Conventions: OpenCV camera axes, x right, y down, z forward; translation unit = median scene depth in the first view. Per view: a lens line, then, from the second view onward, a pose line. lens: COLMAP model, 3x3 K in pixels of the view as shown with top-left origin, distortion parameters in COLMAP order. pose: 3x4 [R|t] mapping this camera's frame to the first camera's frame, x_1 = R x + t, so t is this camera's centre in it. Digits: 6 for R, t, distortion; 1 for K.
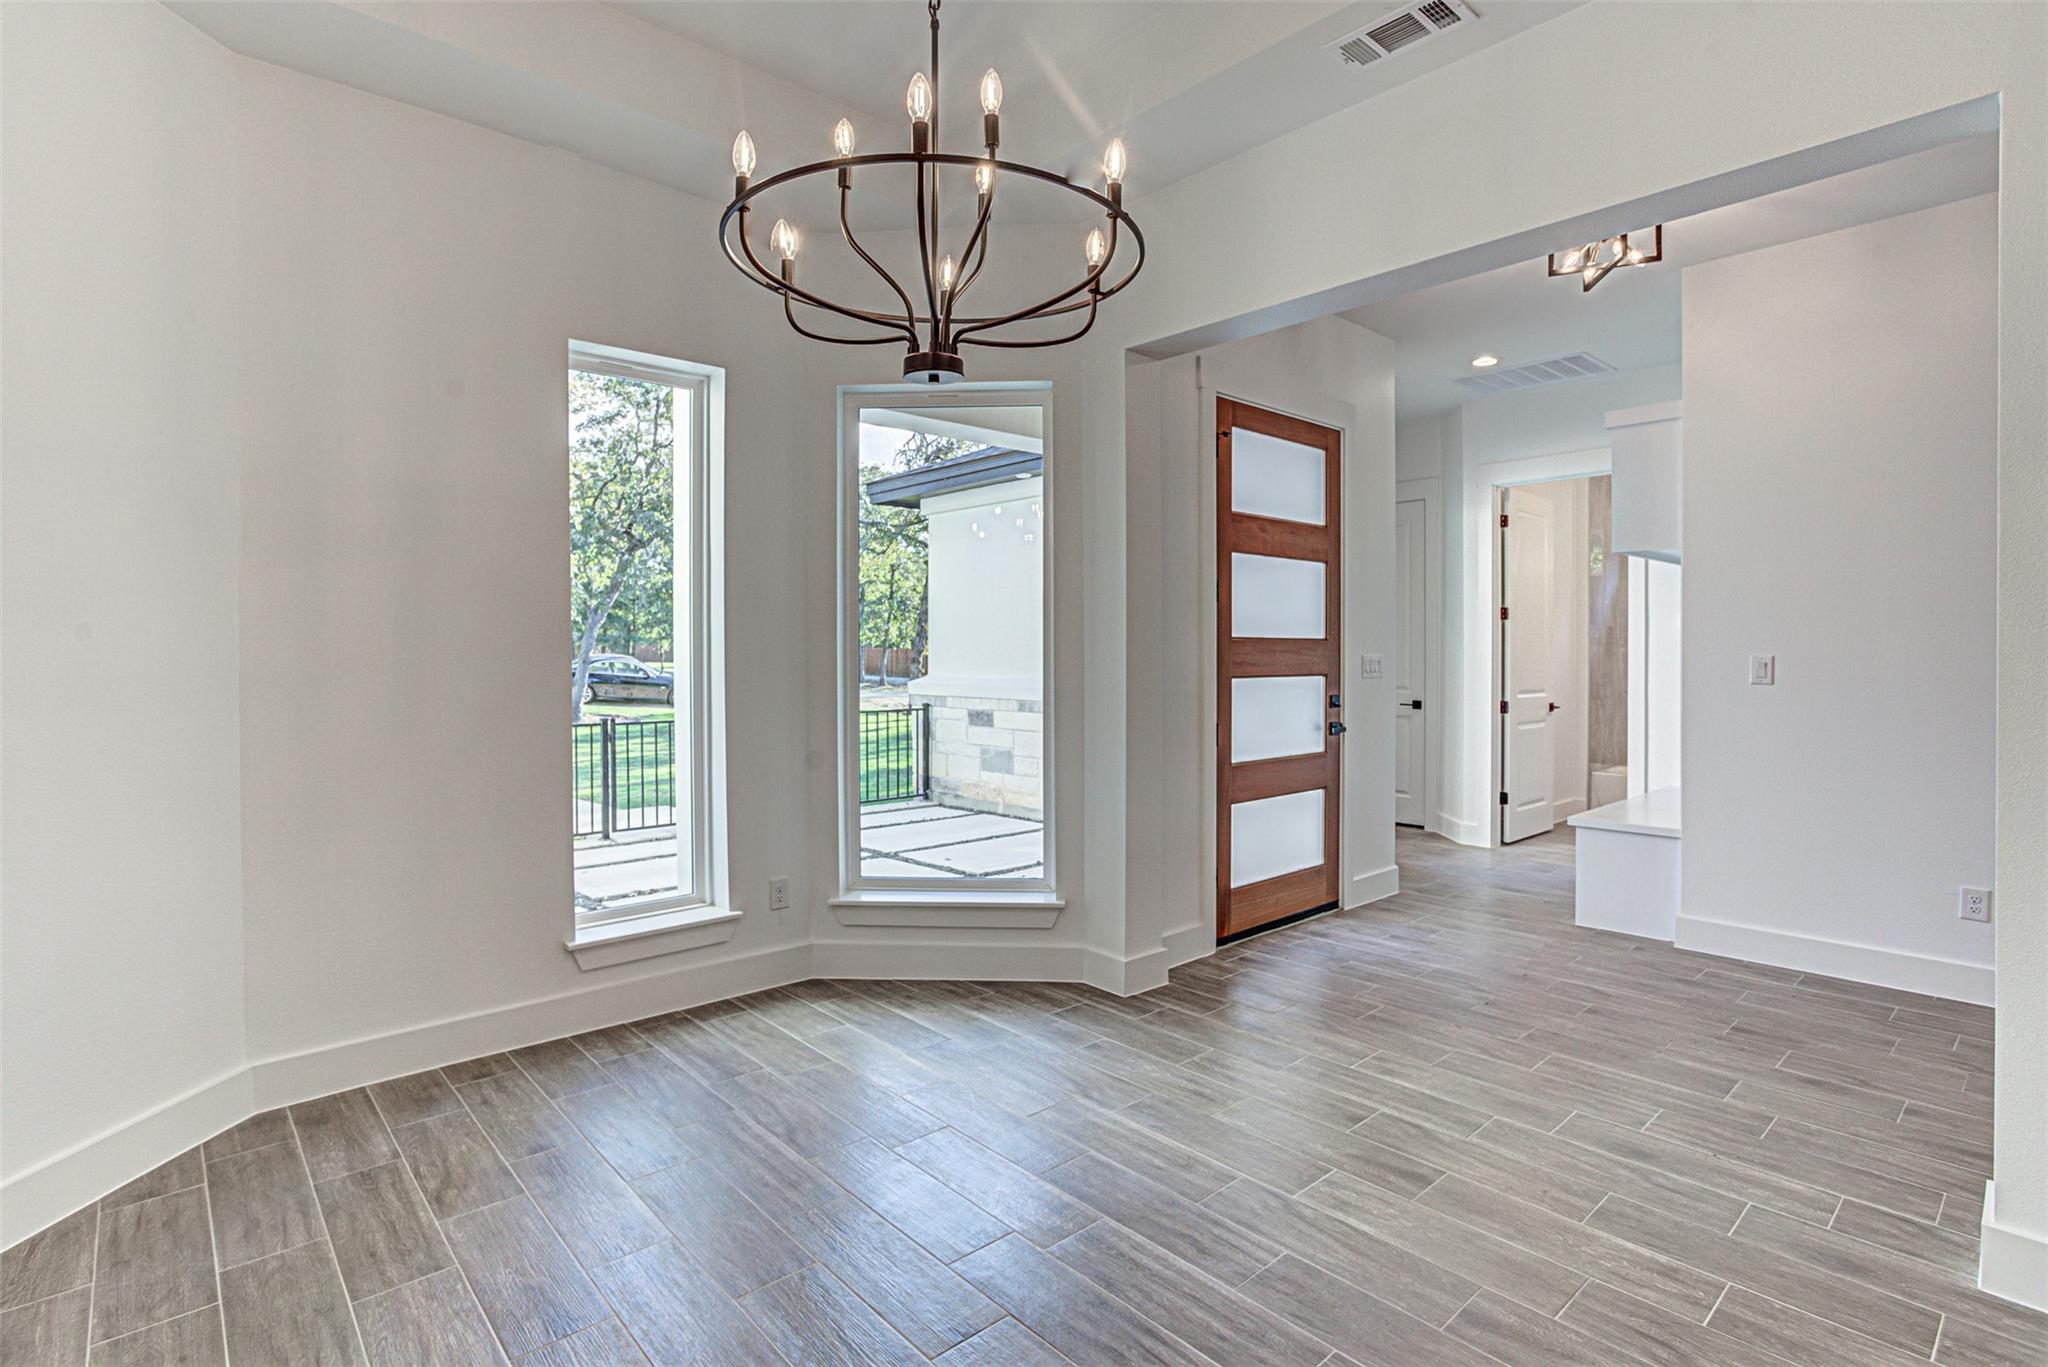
lens RADIAL K [[1006.3, 0, 1026.6], [0, 1006.3, 658.4], [0, 0, 1]] dist [-0.046138, 0.022659]
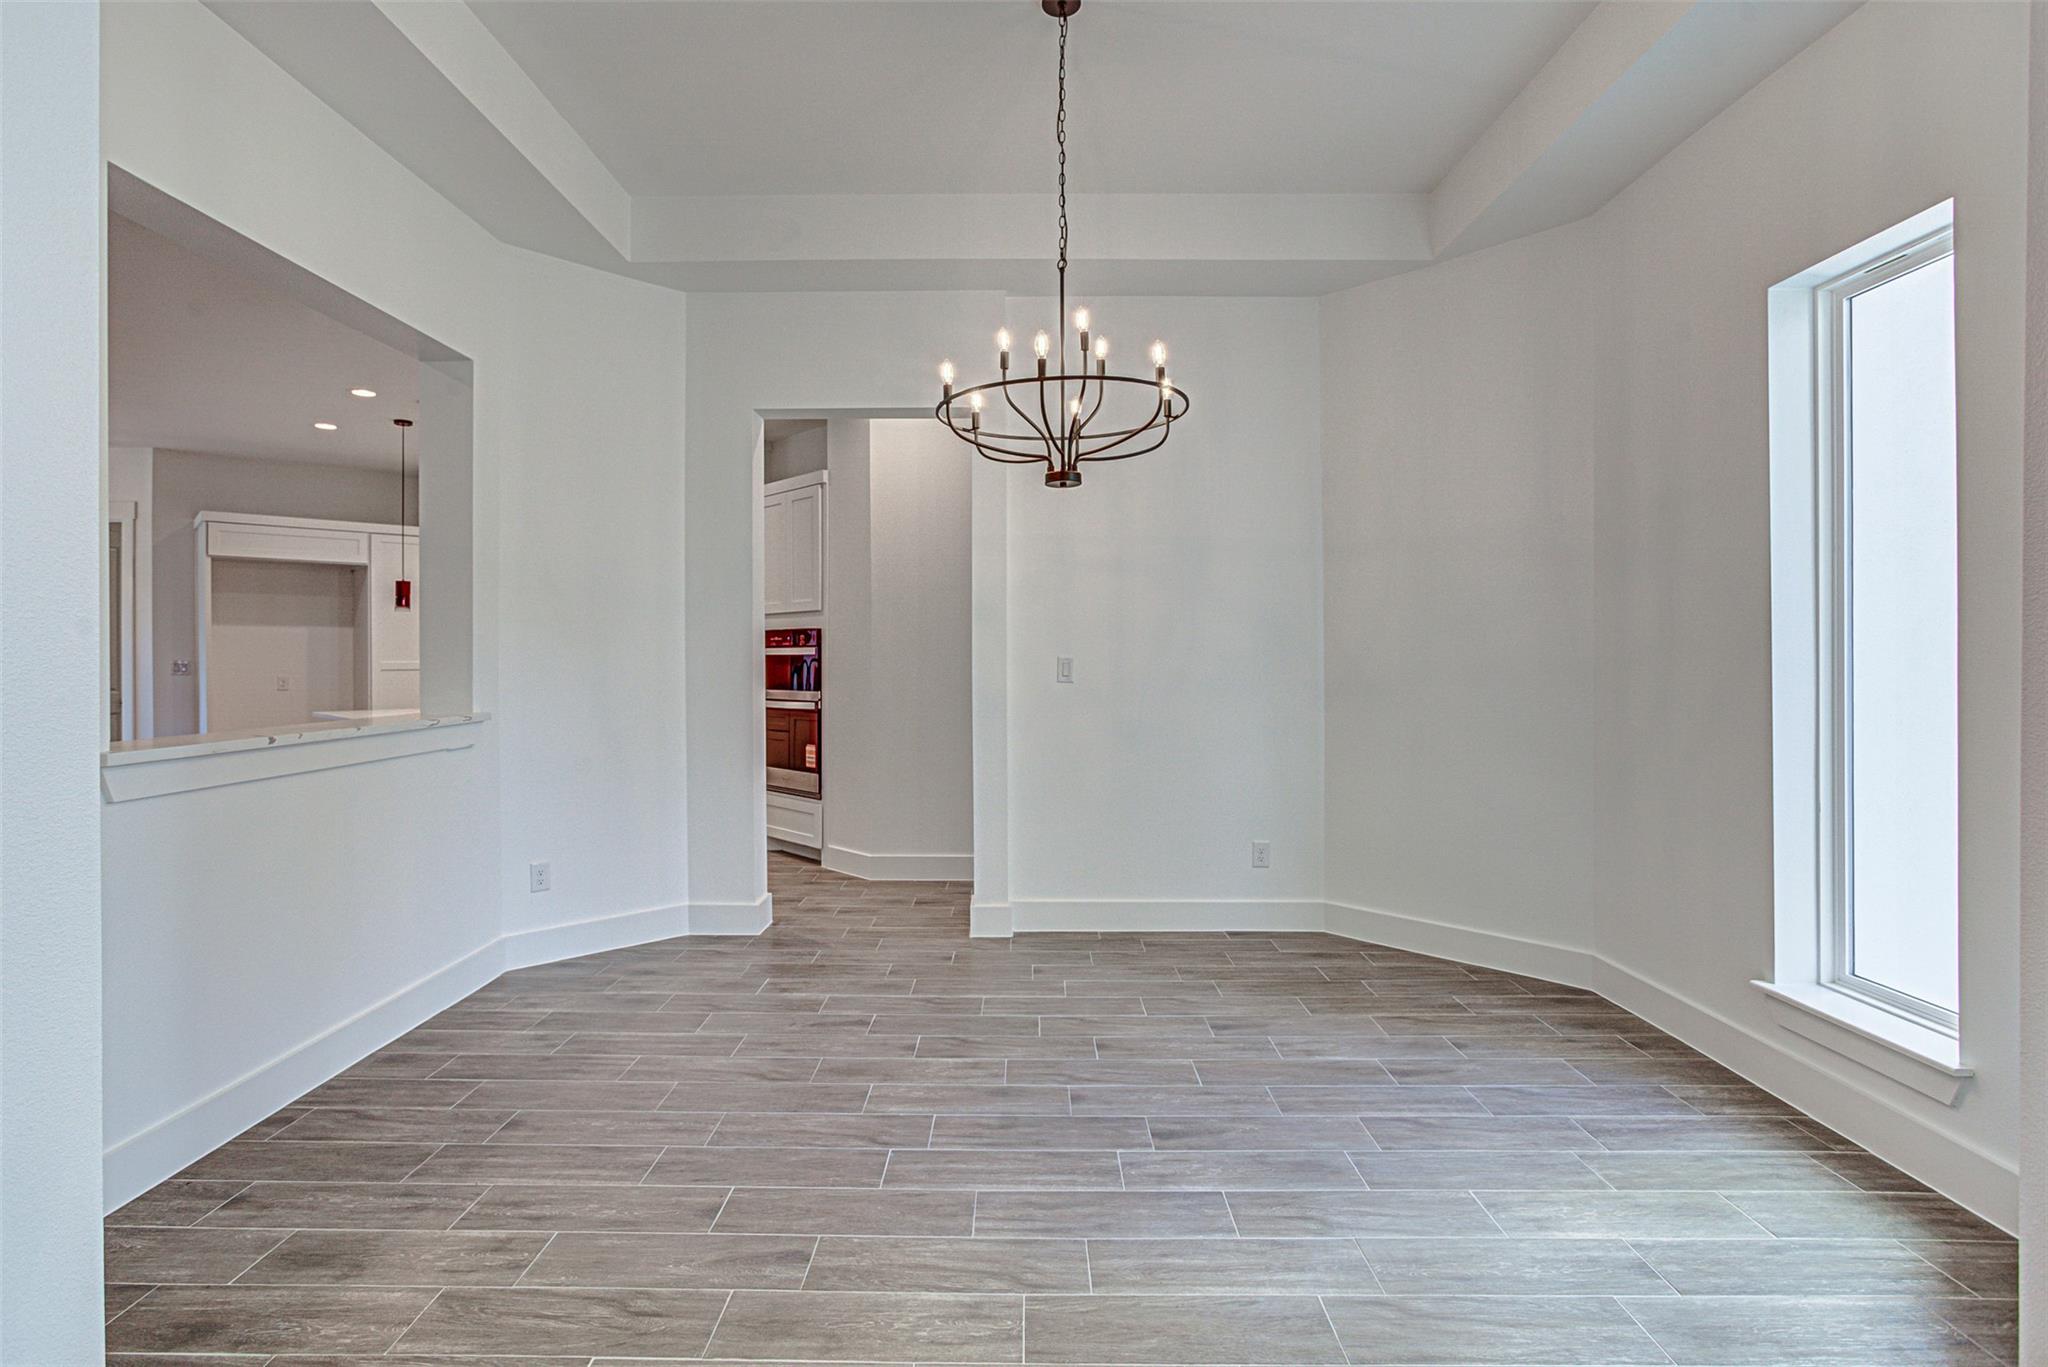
lens RADIAL K [[1005.9, 0, 1002.1], [0, 1005.9, 664.6], [0, 0, 1]] dist [-0.039996, 0.025735]
pose [[-0.694123, 0.009835, -0.719790, 0.644441], [0.001515, 0.999924, 0.012202, -0.005336], [0.719855, 0.007379, -0.694085, 1.141363]]
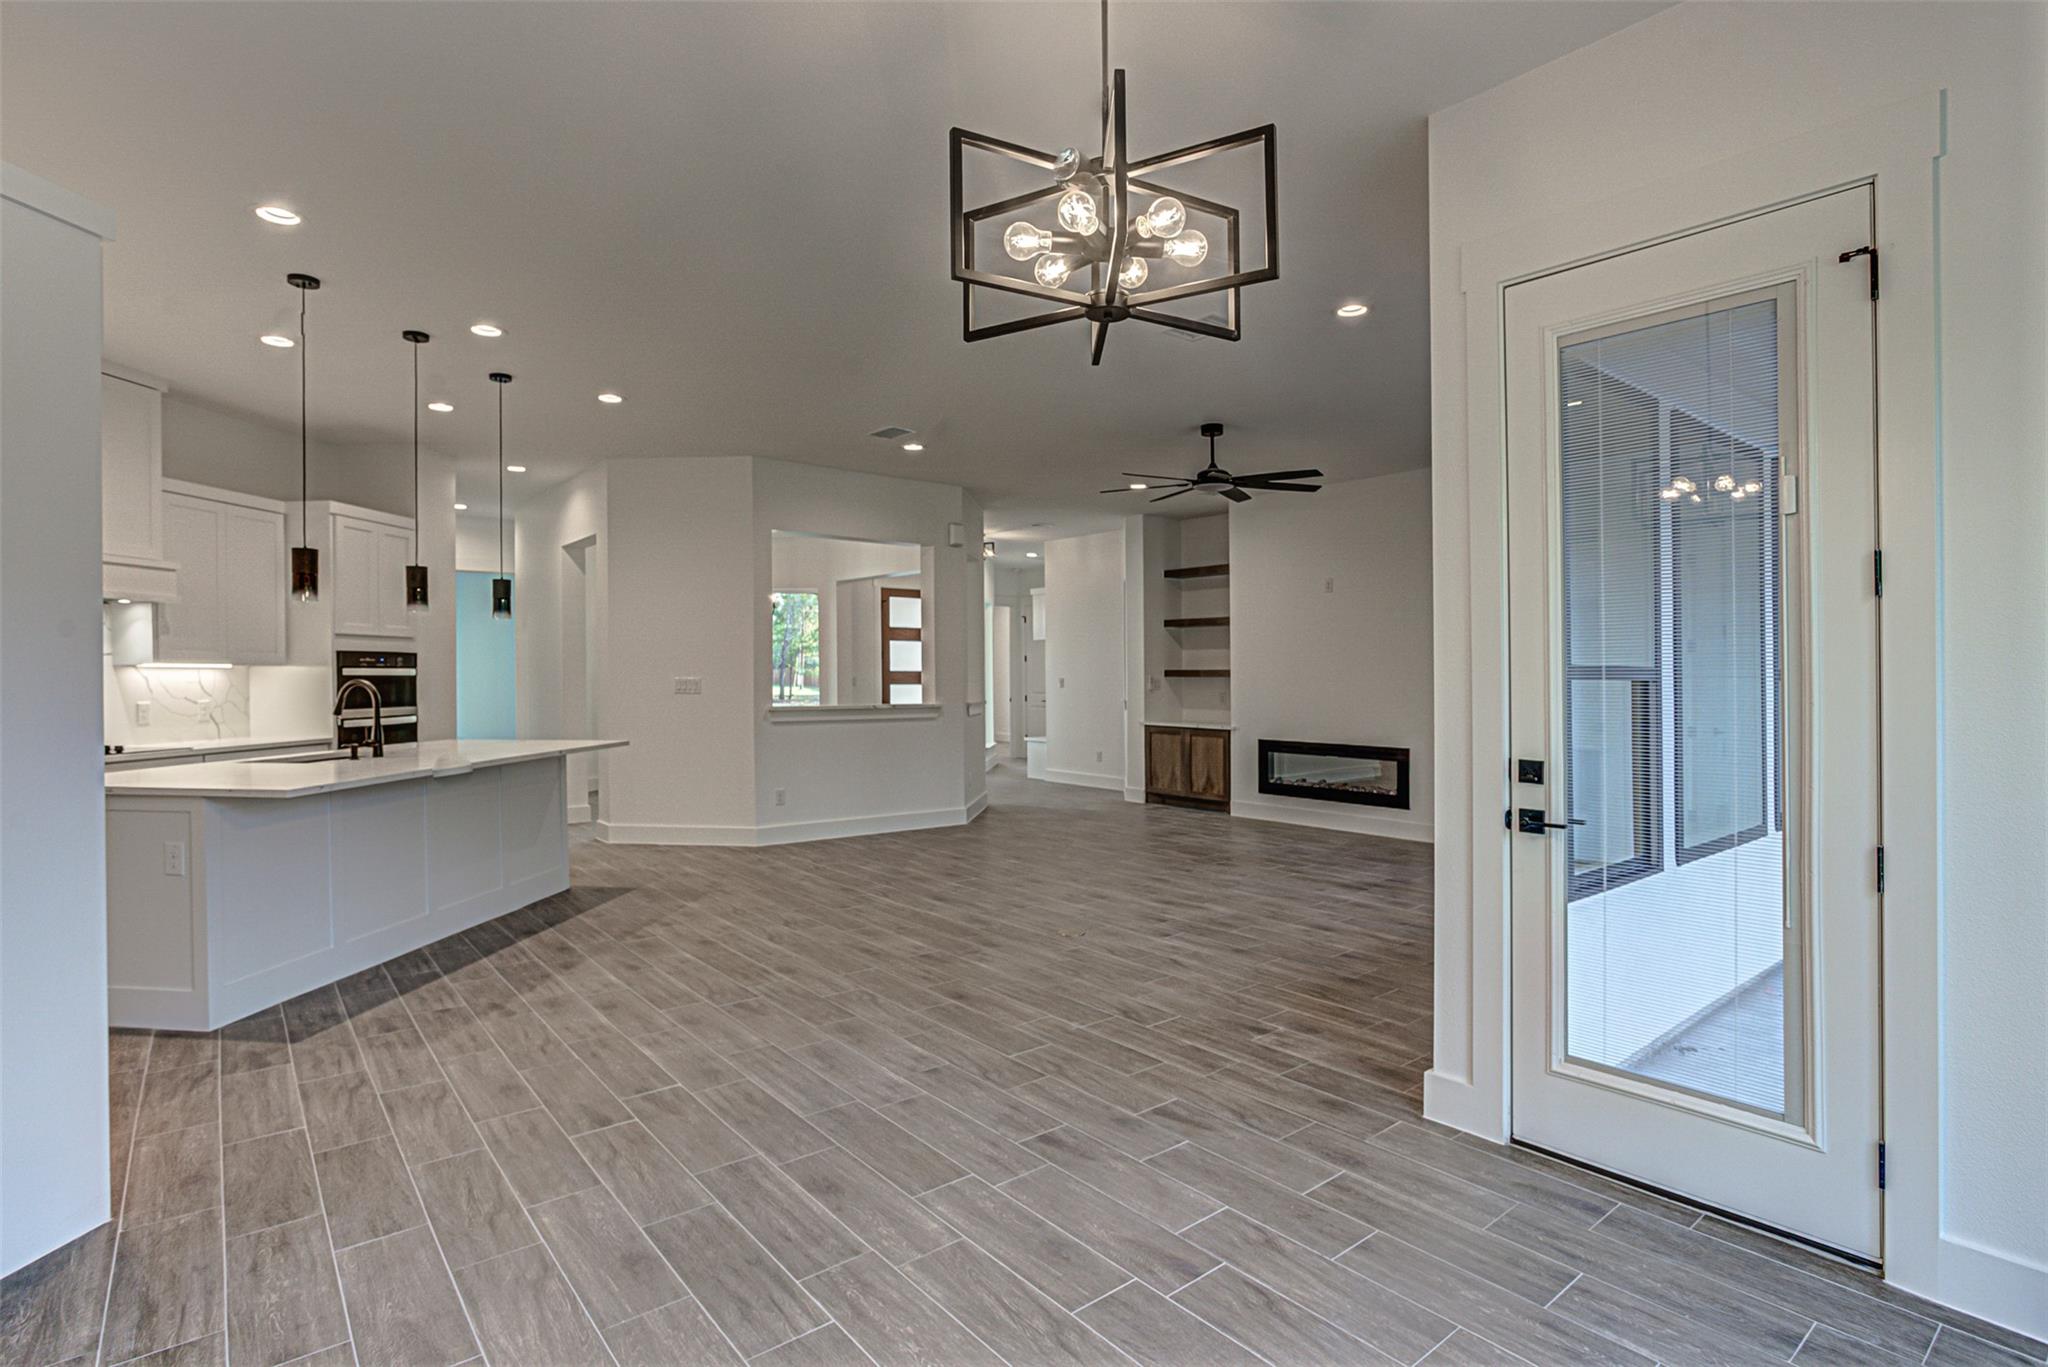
lens RADIAL K [[1005.9, 0, 1002.1], [0, 1005.9, 664.6], [0, 0, 1]] dist [-0.039996, 0.025735]
pose [[0.997548, 0.002691, -0.069927, 0.972070], [-0.003748, 0.999881, -0.014991, 0.002777], [0.069879, 0.015216, 0.997439, -2.489950]]
